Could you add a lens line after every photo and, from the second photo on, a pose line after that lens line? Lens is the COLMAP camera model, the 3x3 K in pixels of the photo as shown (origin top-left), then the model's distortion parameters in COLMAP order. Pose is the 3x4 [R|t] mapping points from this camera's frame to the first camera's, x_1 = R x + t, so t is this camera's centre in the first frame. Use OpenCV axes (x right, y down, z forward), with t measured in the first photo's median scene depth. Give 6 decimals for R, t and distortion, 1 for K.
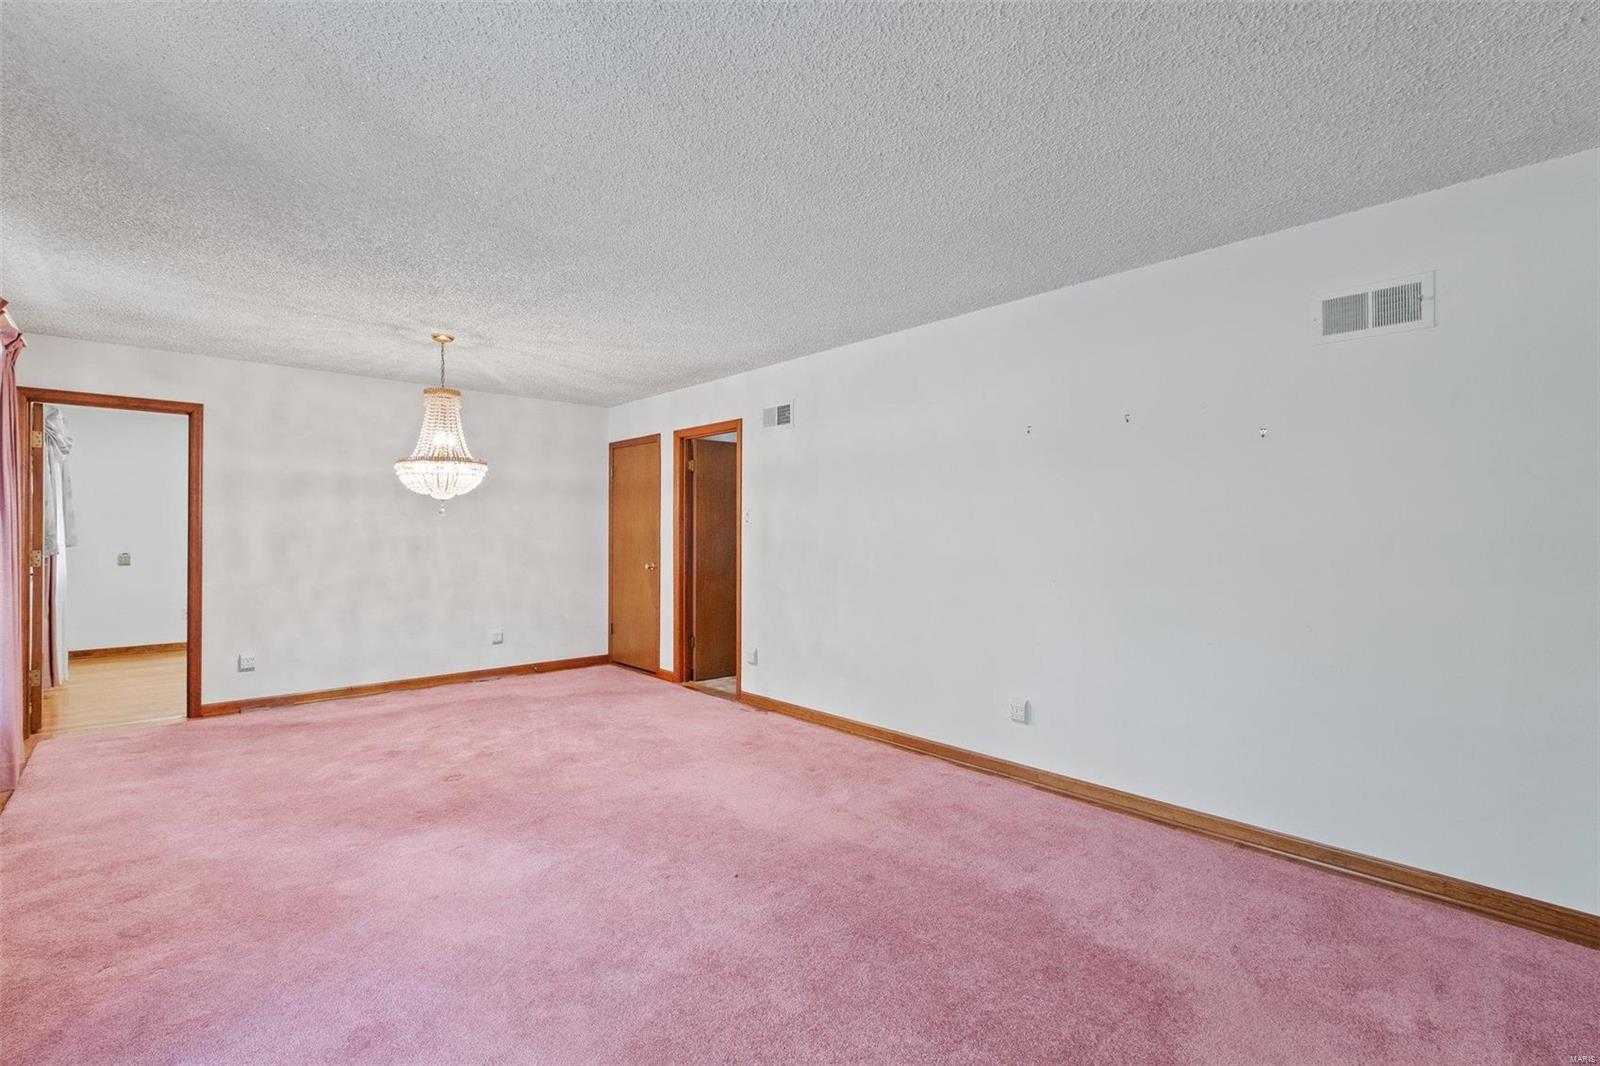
lens RADIAL K [[714.6, 0, 768.8], [0, 714.6, 520.8], [0, 0, 1]] dist [0.000386, -0.000041]
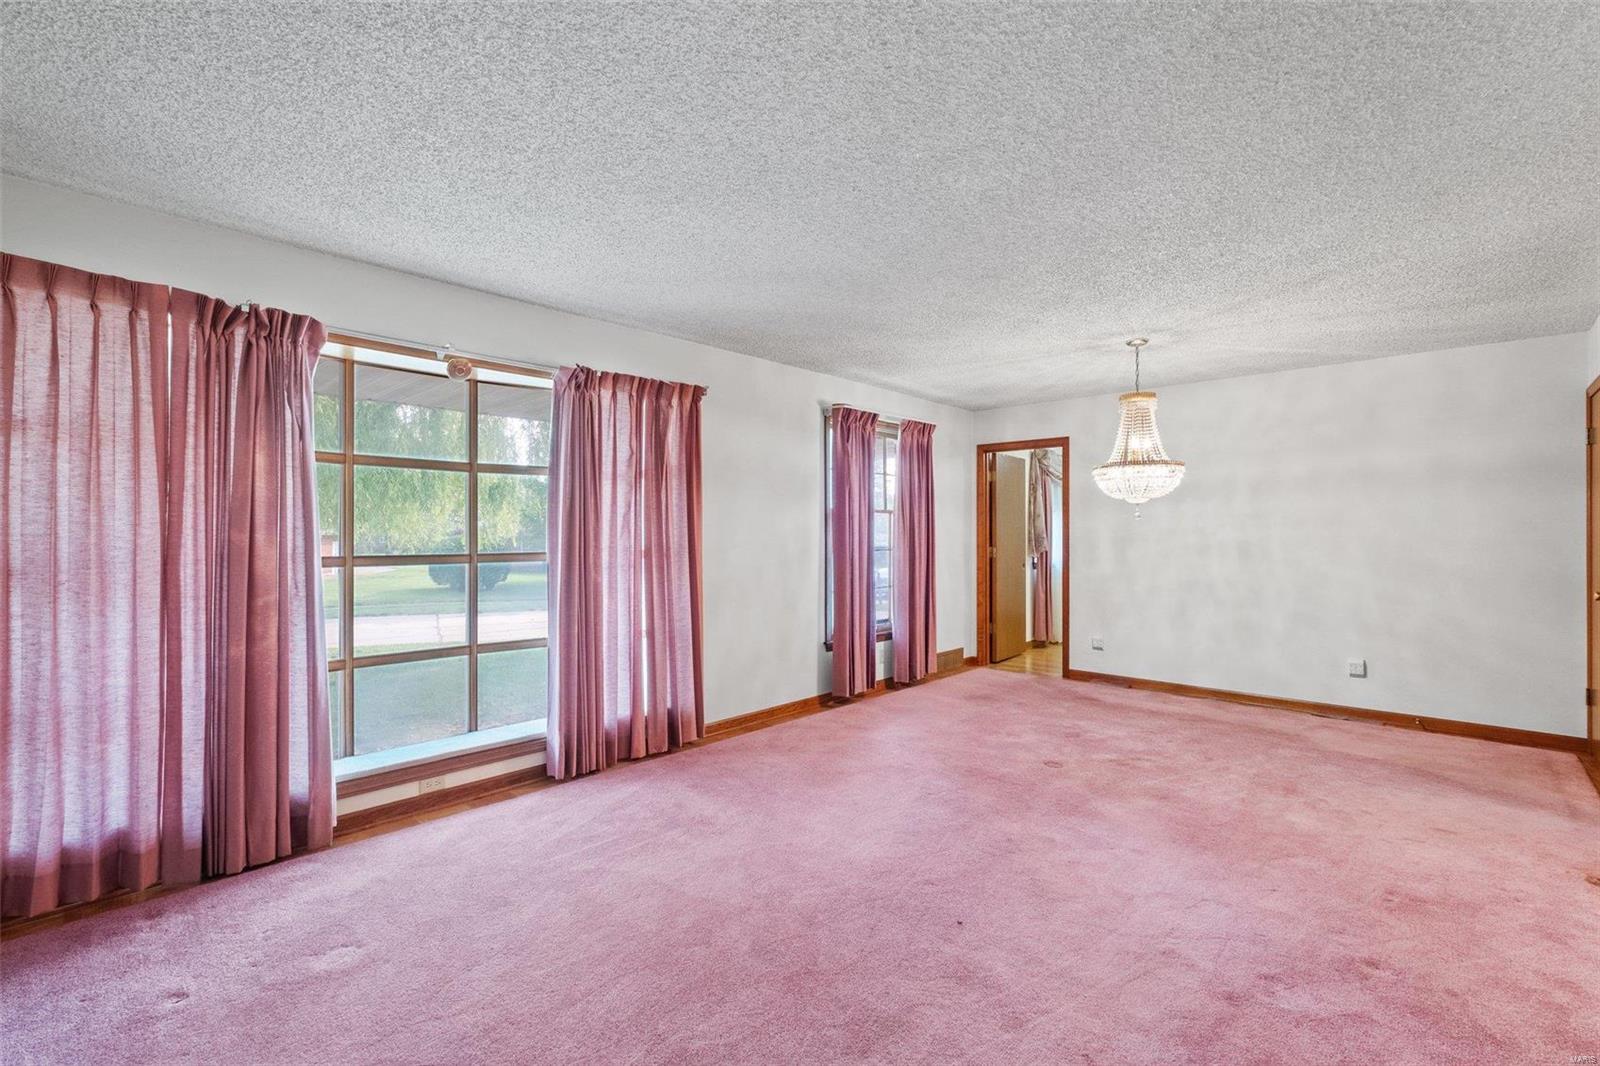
lens RADIAL K [[721.1, 0, 800.0], [0, 721.1, 533.0], [0, 0, 1]] dist [-0.000313, 0.000319]
pose [[0.083696, -0.000997, -0.996491, 0.504249], [0.014641, 0.999893, 0.000229, 0.003542], [0.996384, -0.014609, 0.083702, 0.439427]]
